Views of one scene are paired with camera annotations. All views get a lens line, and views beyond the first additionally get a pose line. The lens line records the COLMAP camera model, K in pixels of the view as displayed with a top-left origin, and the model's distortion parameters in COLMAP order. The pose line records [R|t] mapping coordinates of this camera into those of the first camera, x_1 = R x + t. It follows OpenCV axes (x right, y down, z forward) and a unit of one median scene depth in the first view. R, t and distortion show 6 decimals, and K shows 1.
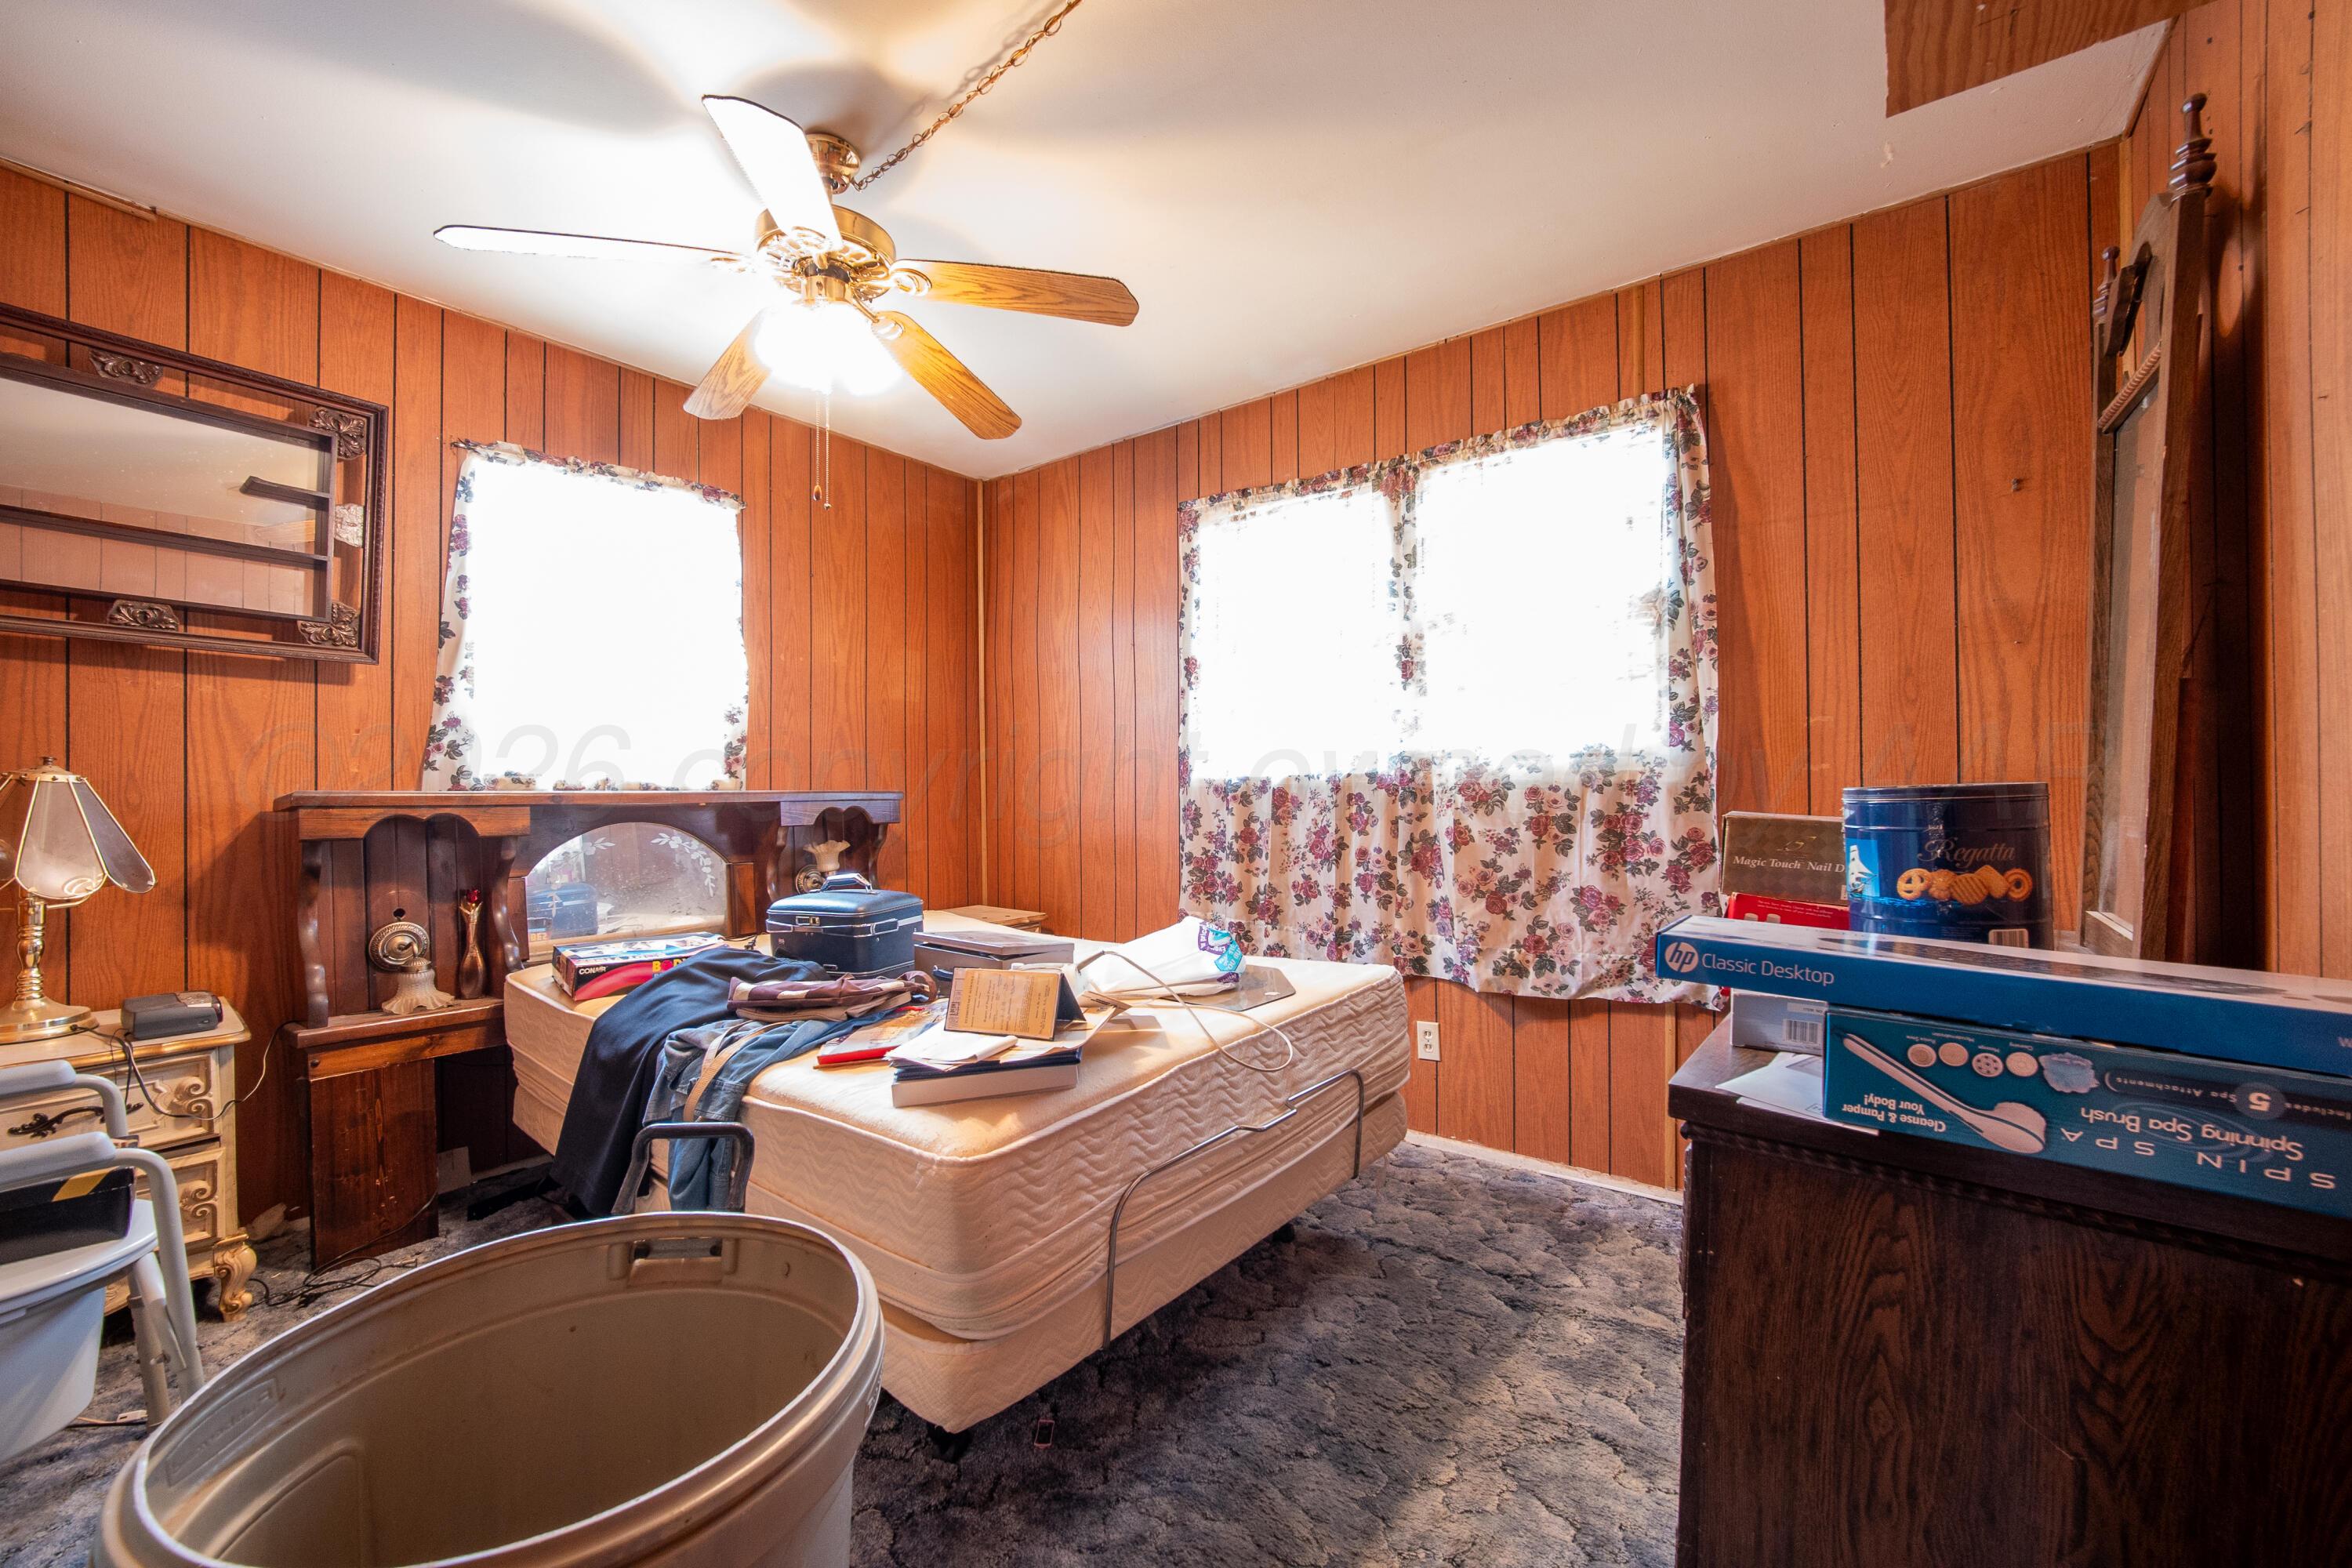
lens RADIAL K [[960.5, 0, 1188.0], [0, 960.5, 782.5], [0, 0, 1]] dist [-0.000180, 0.000268]
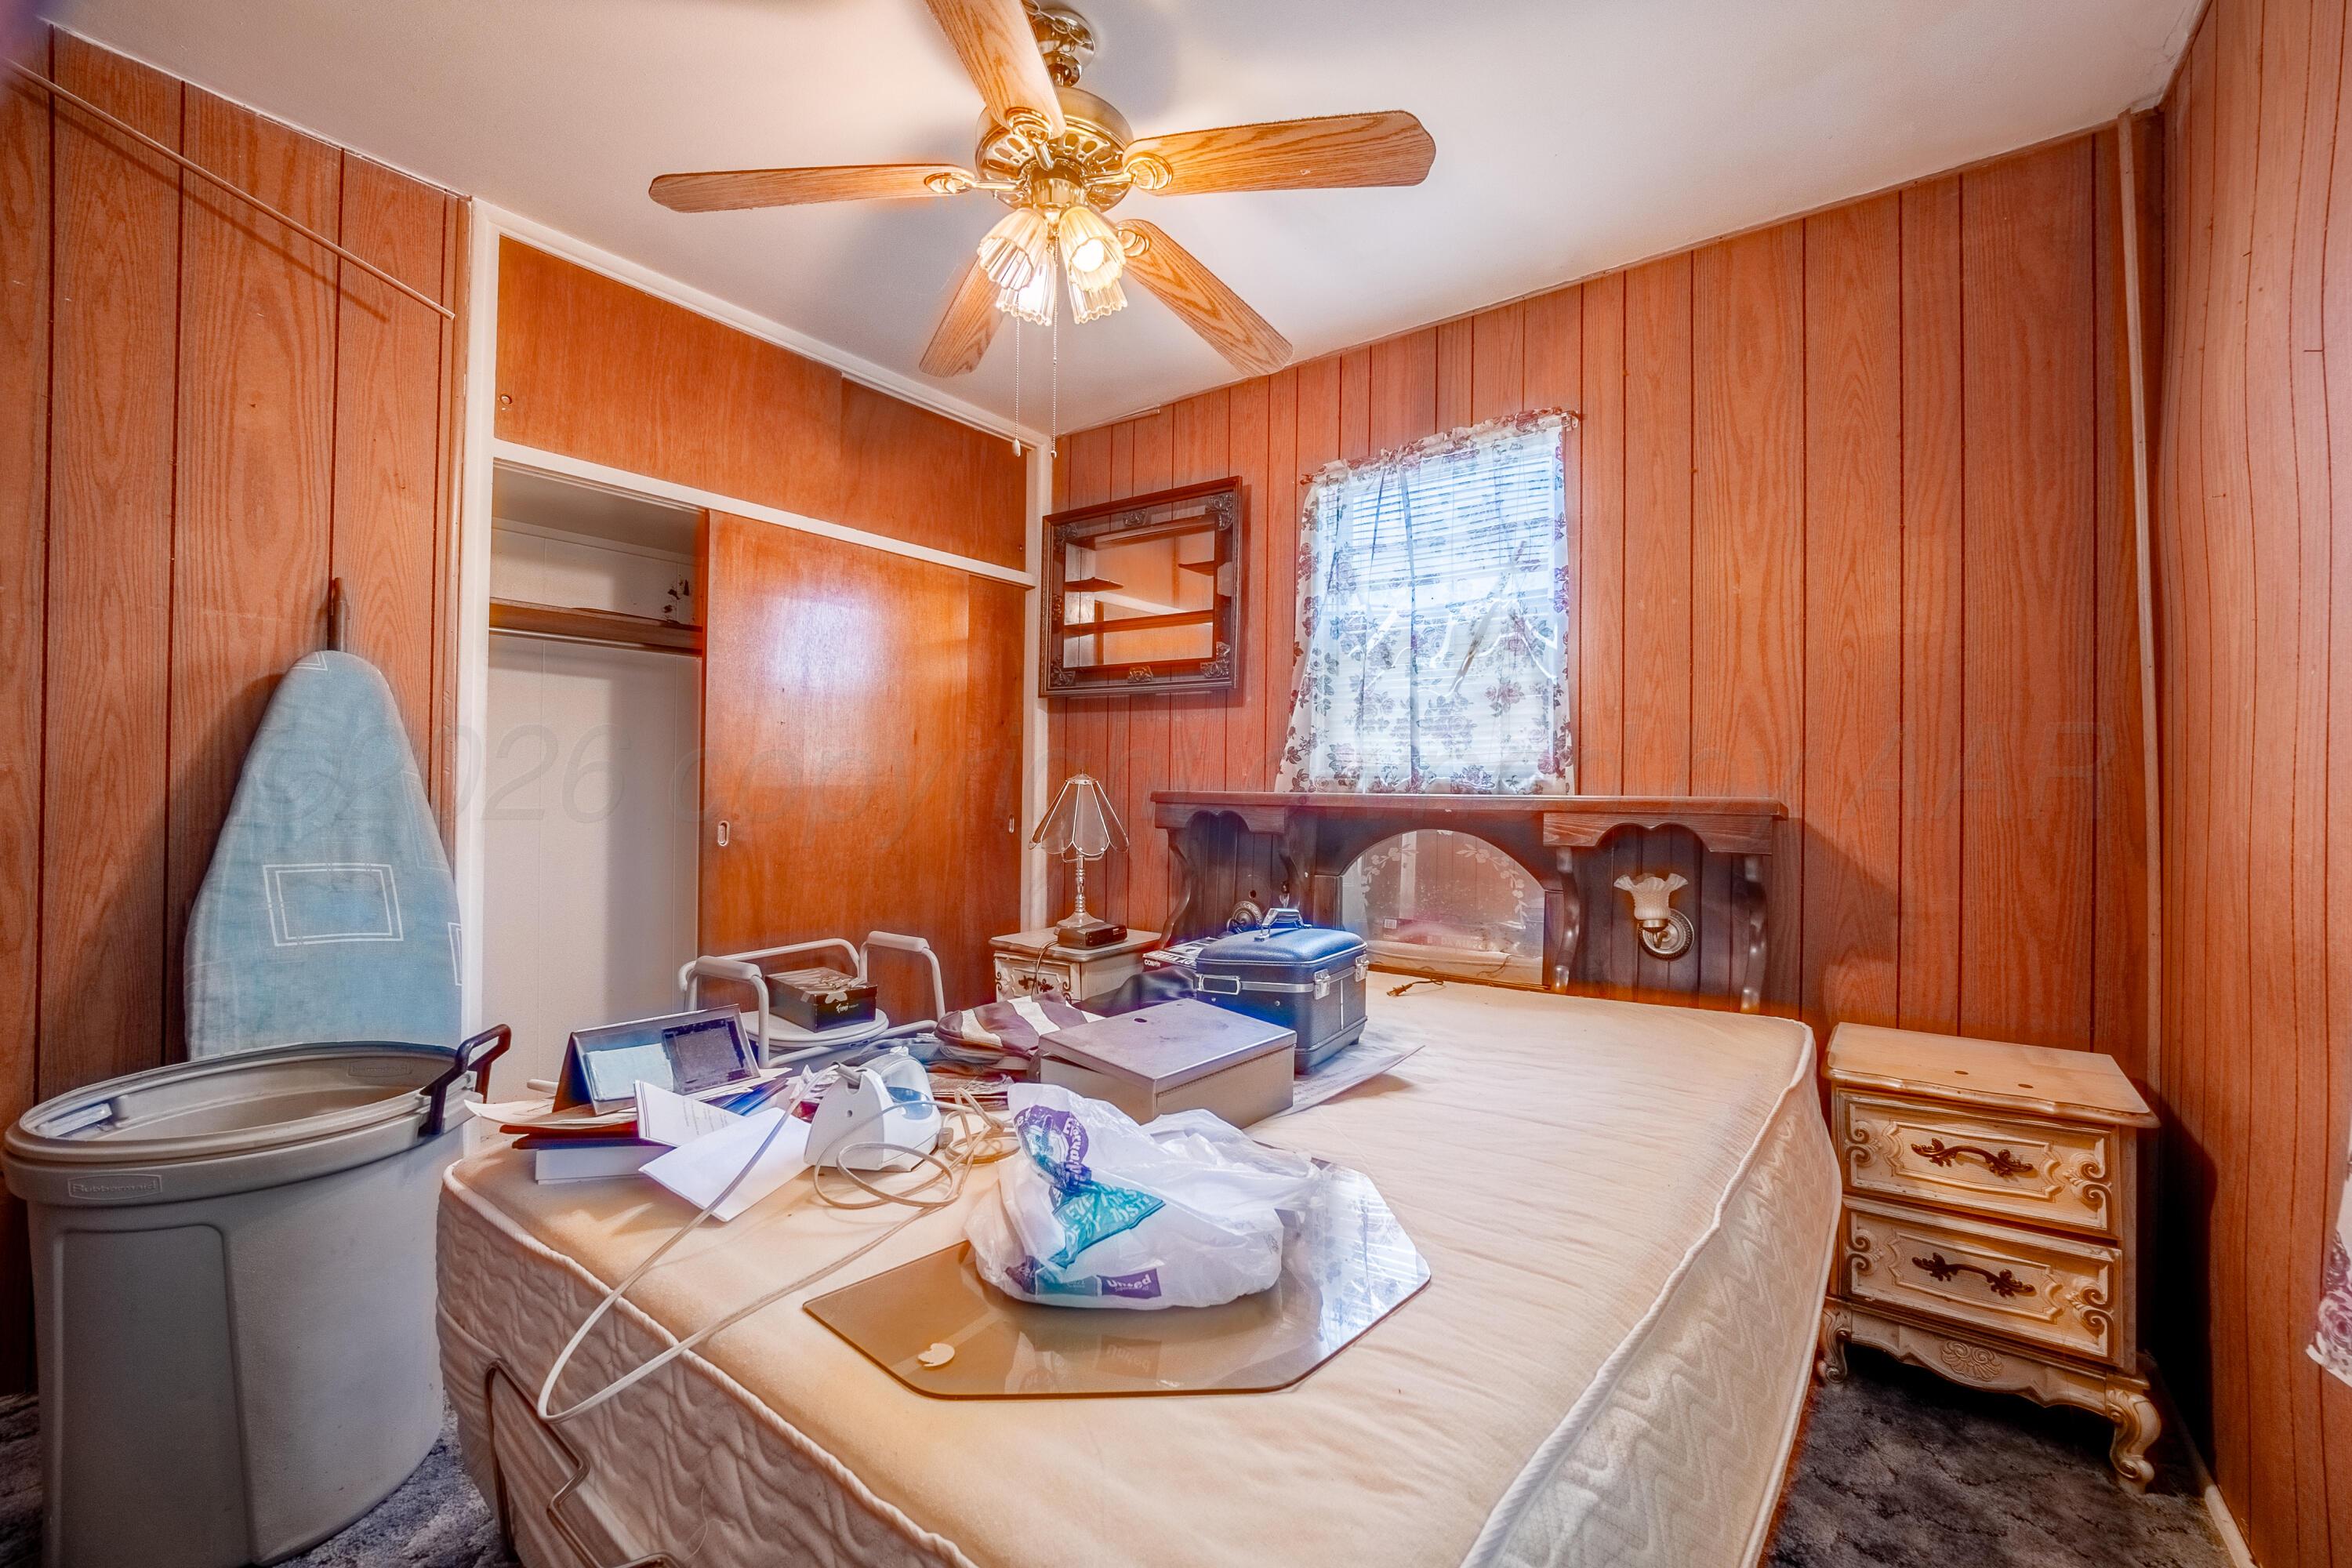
lens RADIAL K [[960.5, 0, 1188.0], [0, 960.5, 782.5], [0, 0, 1]] dist [-0.000180, 0.000268]
pose [[0.009511, -0.006576, -0.999933, 0.304349], [-0.002894, 0.999974, -0.006604, 0.004815], [0.999951, 0.002957, 0.009491, 0.742756]]
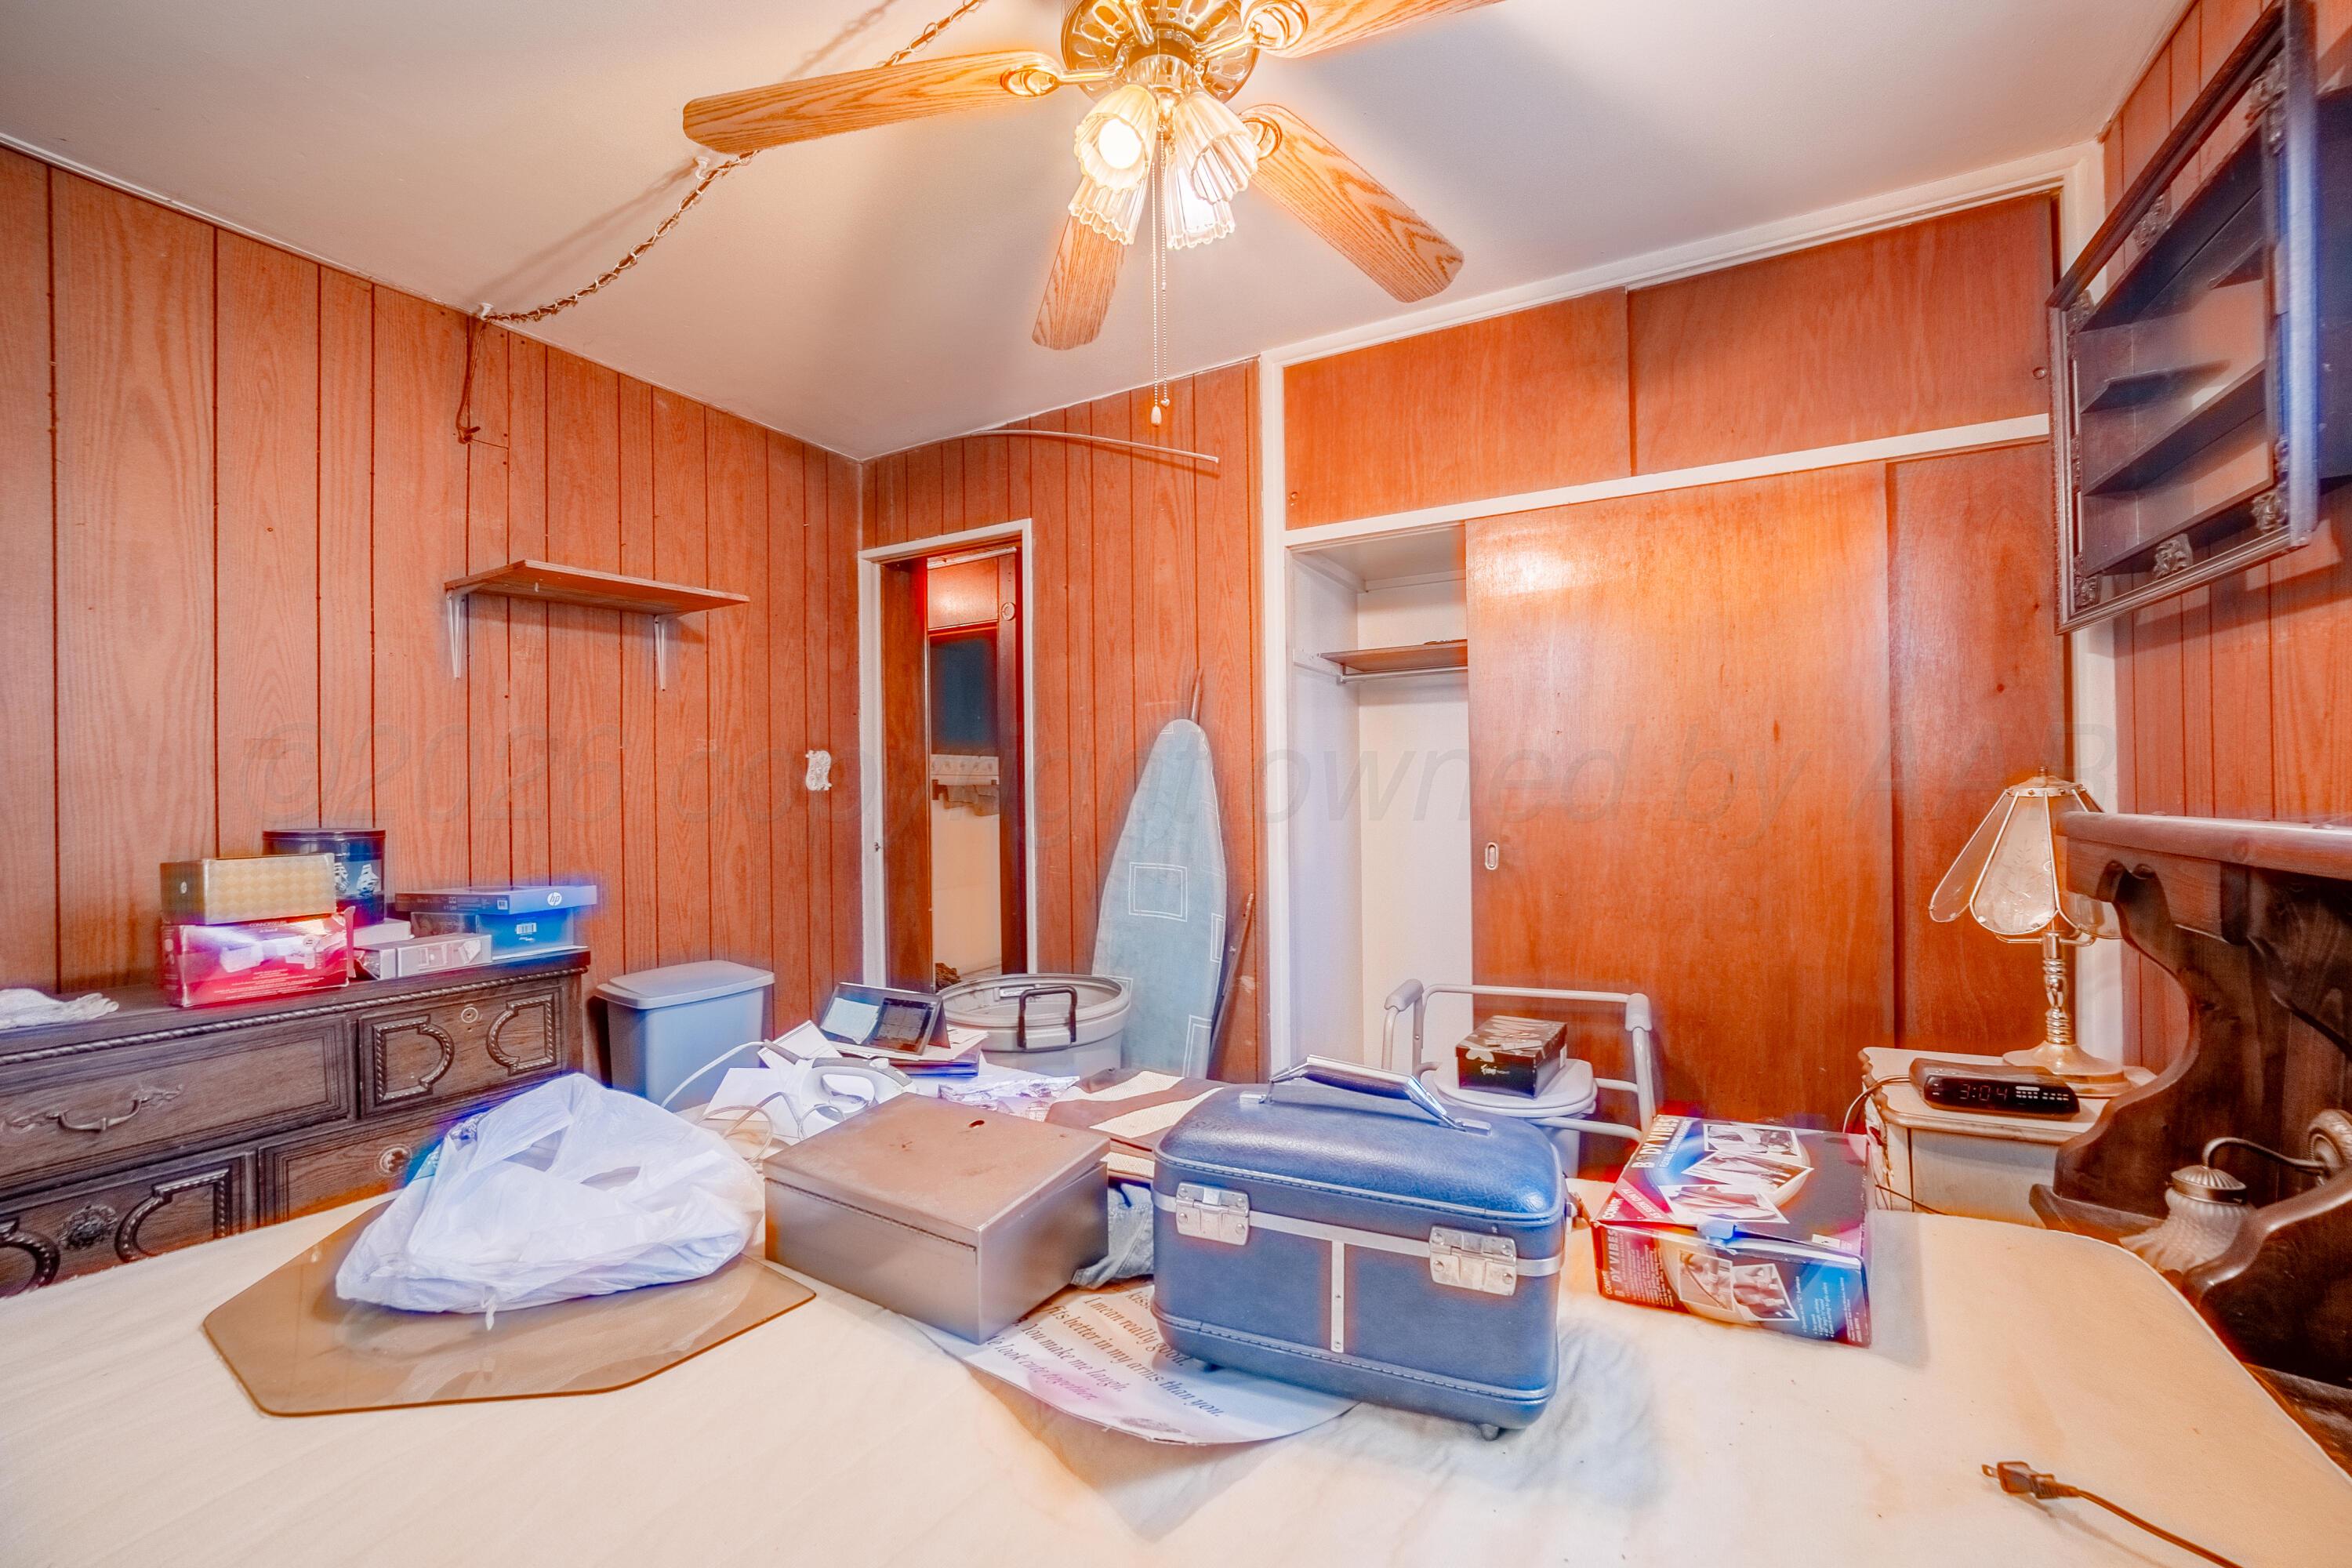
lens RADIAL K [[960.5, 0, 1188.0], [0, 960.5, 782.5], [0, 0, 1]] dist [-0.000180, 0.000268]
pose [[-0.987418, 0.014061, -0.157506, -0.182724], [0.017263, 0.999671, -0.018982, -0.005079], [0.157187, -0.021462, -0.987336, 1.098759]]
